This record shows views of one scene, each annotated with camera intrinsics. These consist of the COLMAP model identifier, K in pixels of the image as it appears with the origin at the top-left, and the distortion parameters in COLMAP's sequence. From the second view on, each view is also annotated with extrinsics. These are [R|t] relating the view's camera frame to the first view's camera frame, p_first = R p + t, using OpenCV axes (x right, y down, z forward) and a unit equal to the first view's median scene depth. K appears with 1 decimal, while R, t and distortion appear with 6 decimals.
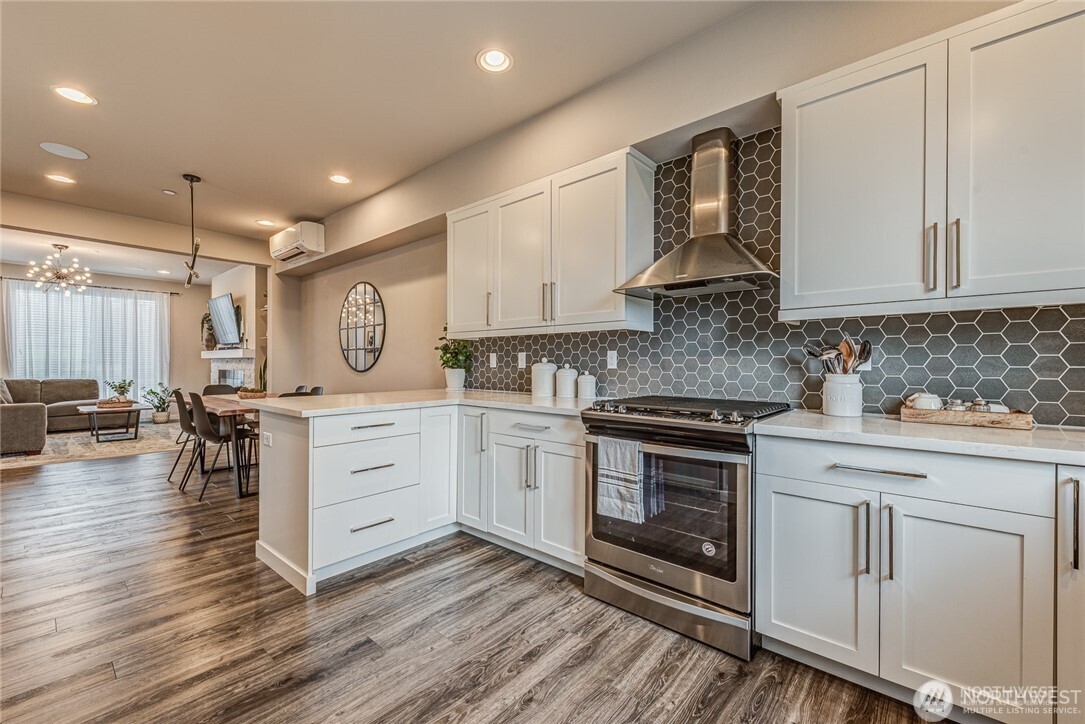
lens RADIAL K [[453.3, 0, 557.9], [0, 453.3, 366.7], [0, 0, 1]] dist [0.004633, -0.002239]
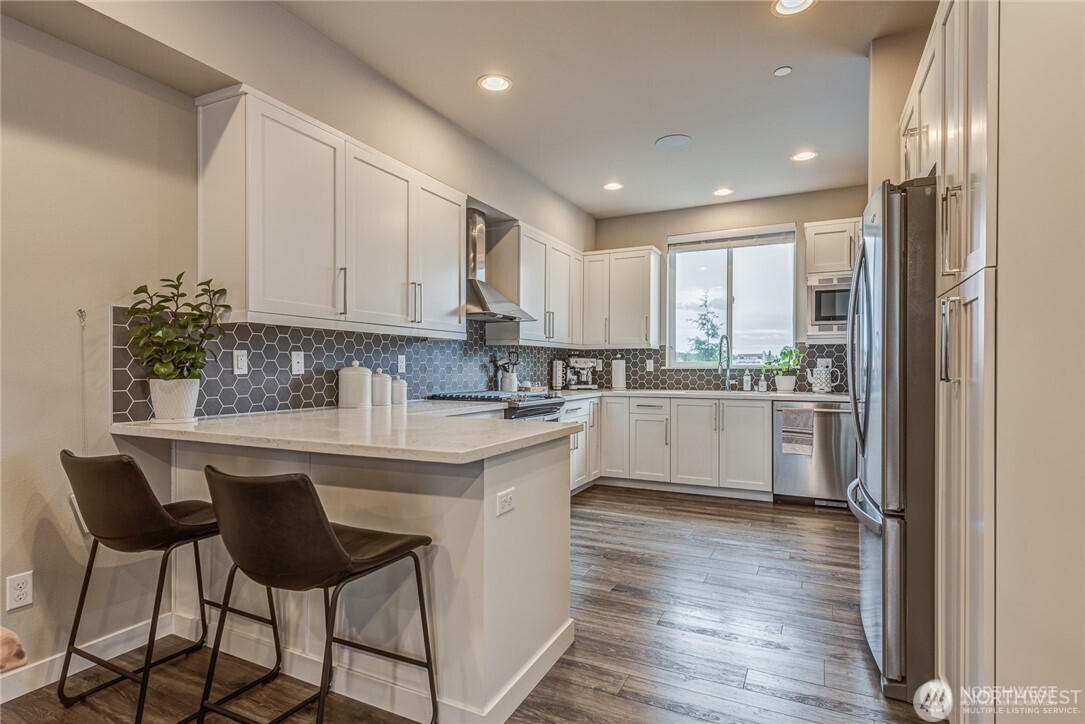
lens RADIAL K [[556.0, 0, 547.3], [0, 556.0, 370.7], [0, 0, 1]] dist [0.013160, -0.003334]
pose [[-0.259682, -0.008956, 0.965653, -1.181395], [0.002538, 0.999947, 0.009957, -0.011465], [-0.965691, 0.005037, -0.259646, 1.006173]]
